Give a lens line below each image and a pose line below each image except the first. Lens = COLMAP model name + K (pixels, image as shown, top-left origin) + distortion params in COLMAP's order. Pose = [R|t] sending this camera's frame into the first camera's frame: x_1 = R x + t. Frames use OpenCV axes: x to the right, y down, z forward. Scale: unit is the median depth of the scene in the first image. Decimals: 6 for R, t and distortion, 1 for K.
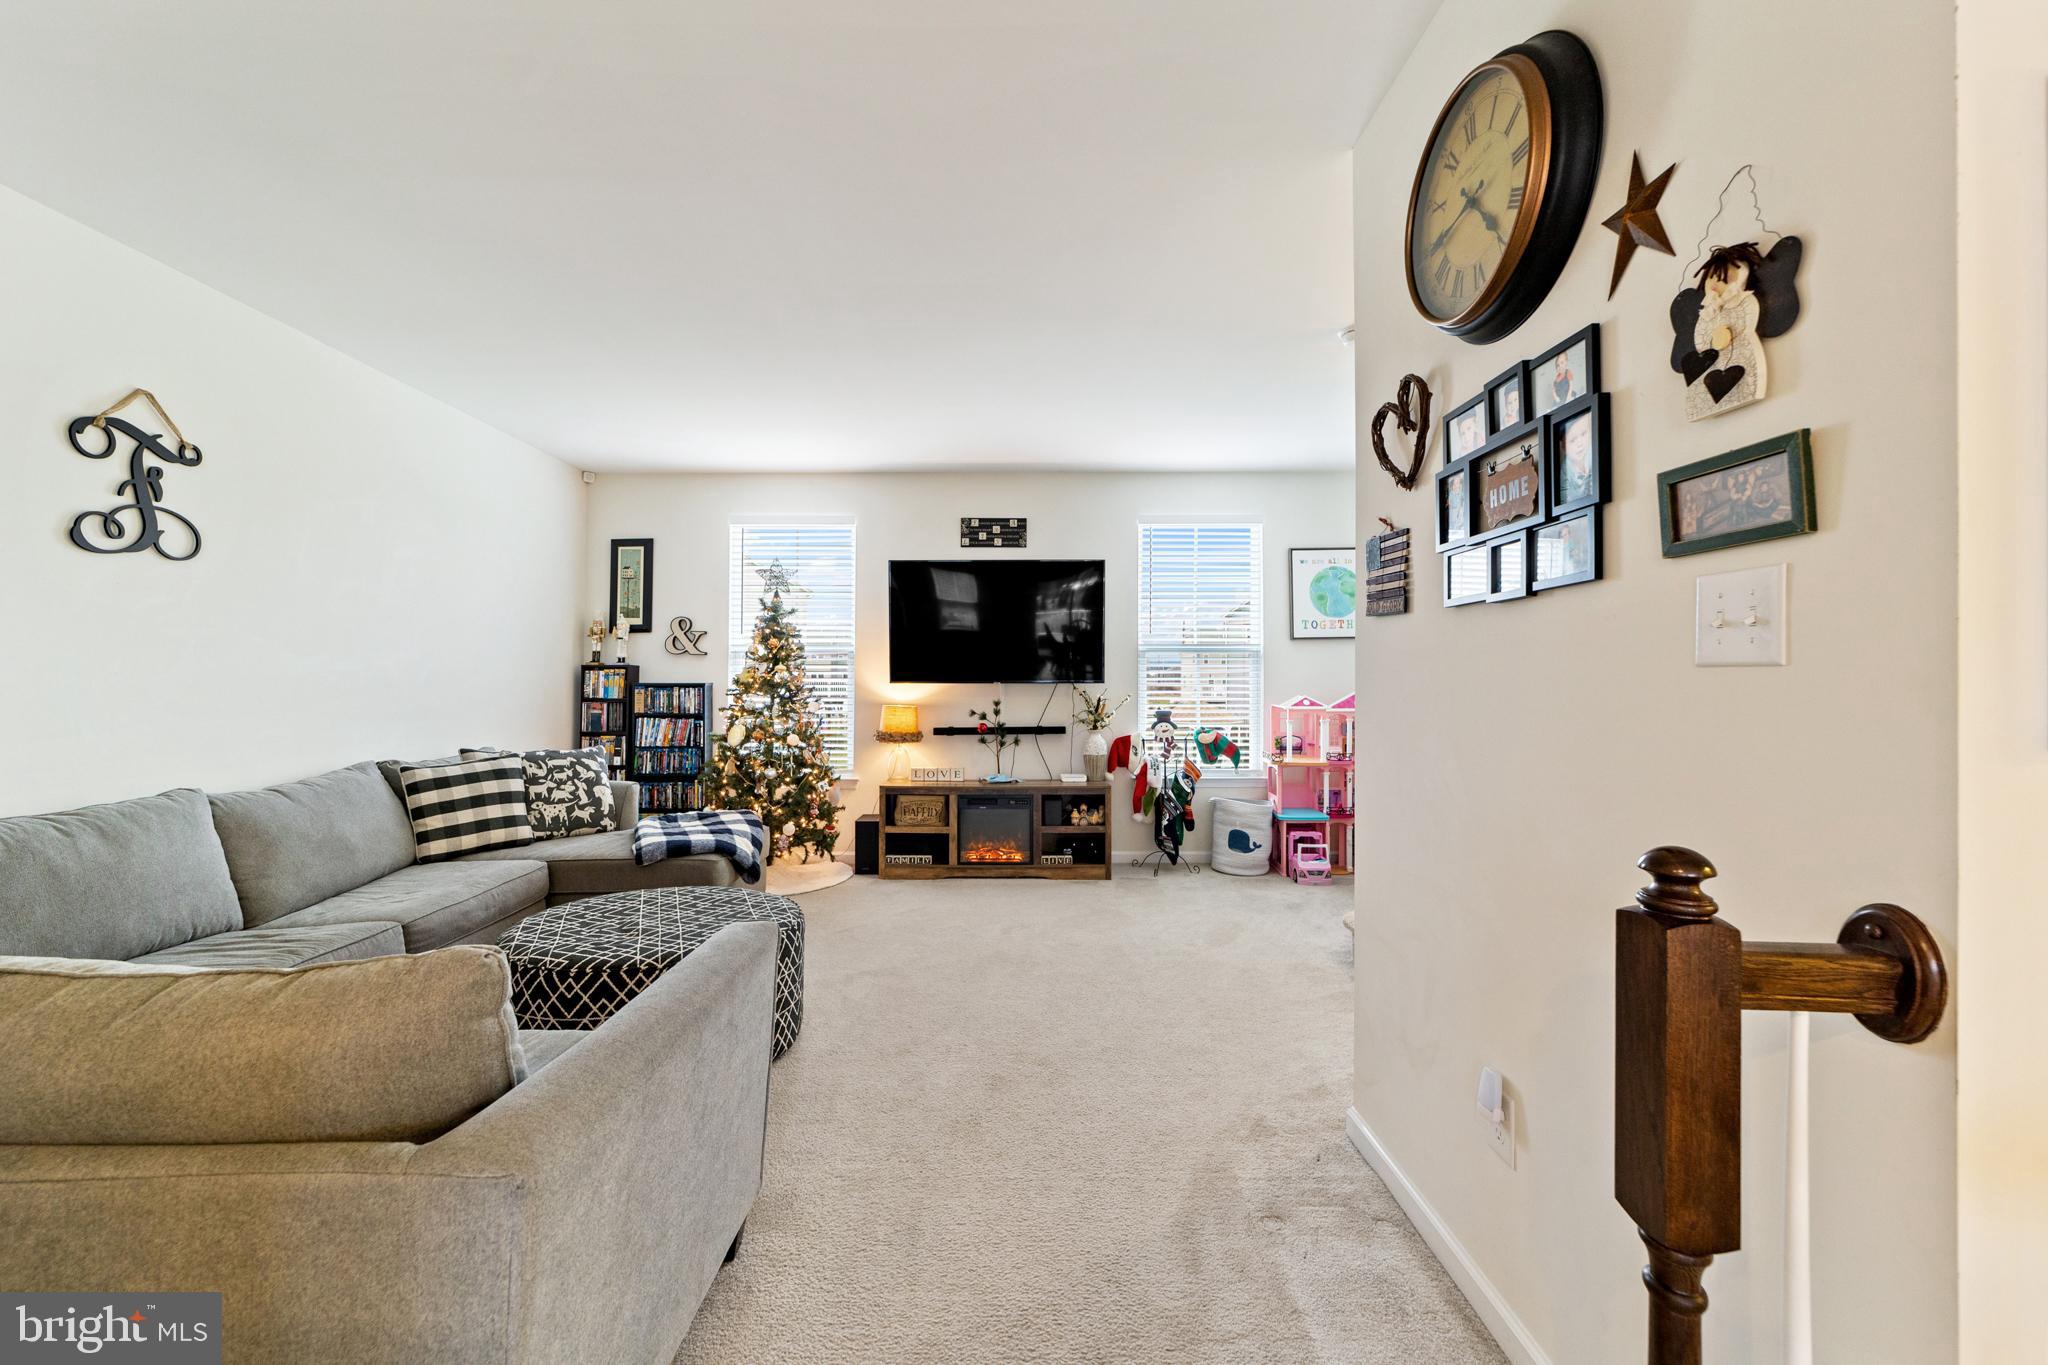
lens RADIAL K [[794.0, 0, 1018.1], [0, 794.0, 675.6], [0, 0, 1]] dist [-0.009035, 0.004156]
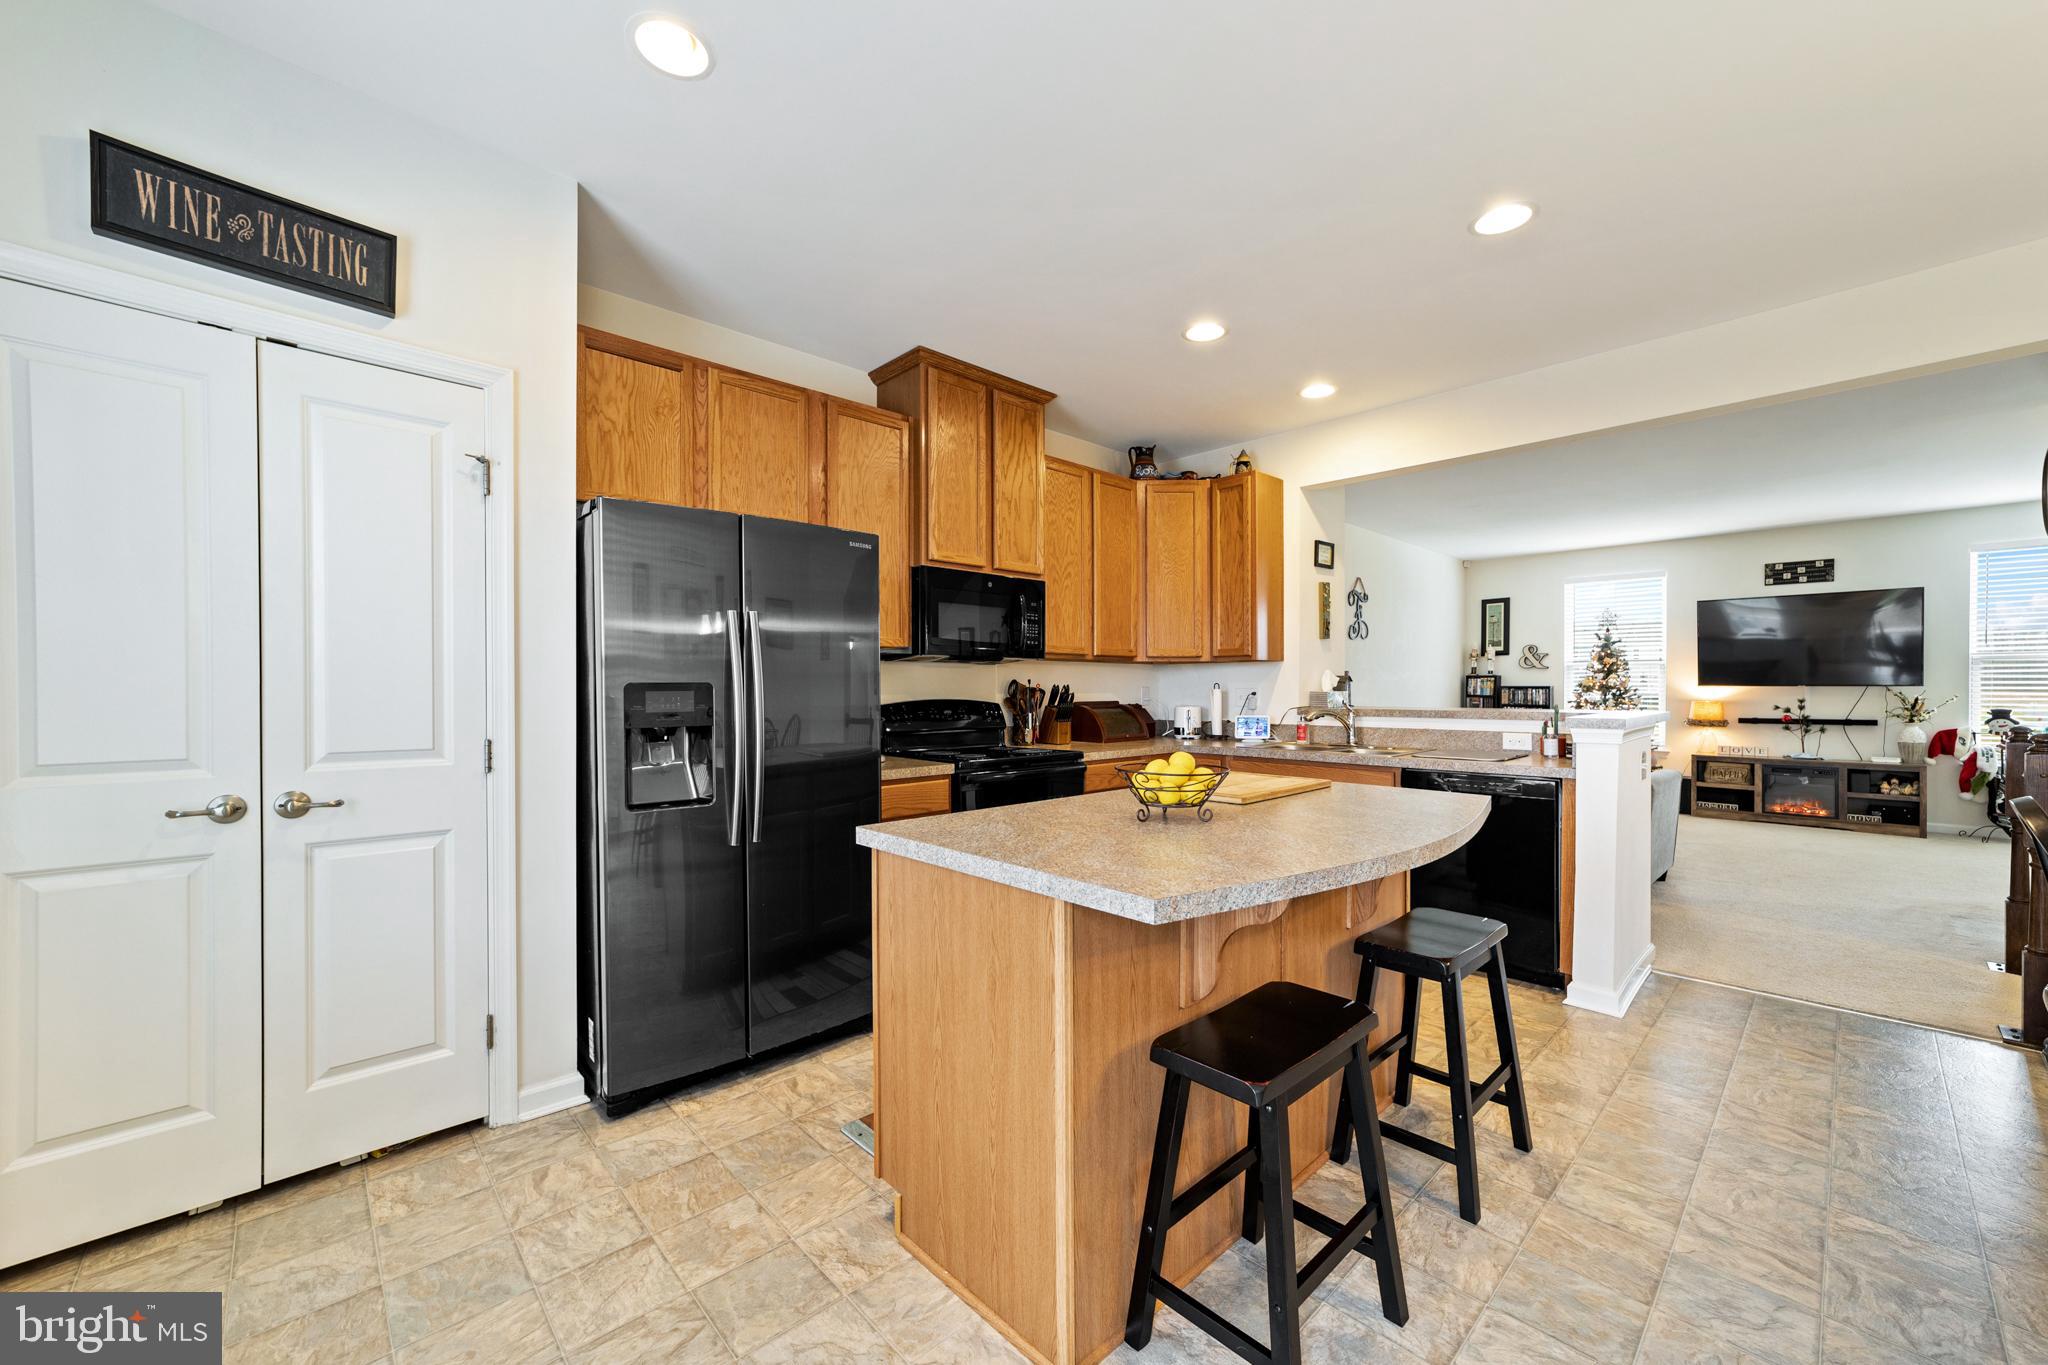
lens RADIAL K [[794.0, 0, 1023.0], [0, 794.0, 689.0], [0, 0, 1]] dist [-0.009035, 0.004156]
pose [[0.687307, 0.001203, -0.726366, 0.039038], [0.007000, 0.999941, 0.008279, -0.005017], [0.726334, -0.010774, 0.687258, -0.879912]]
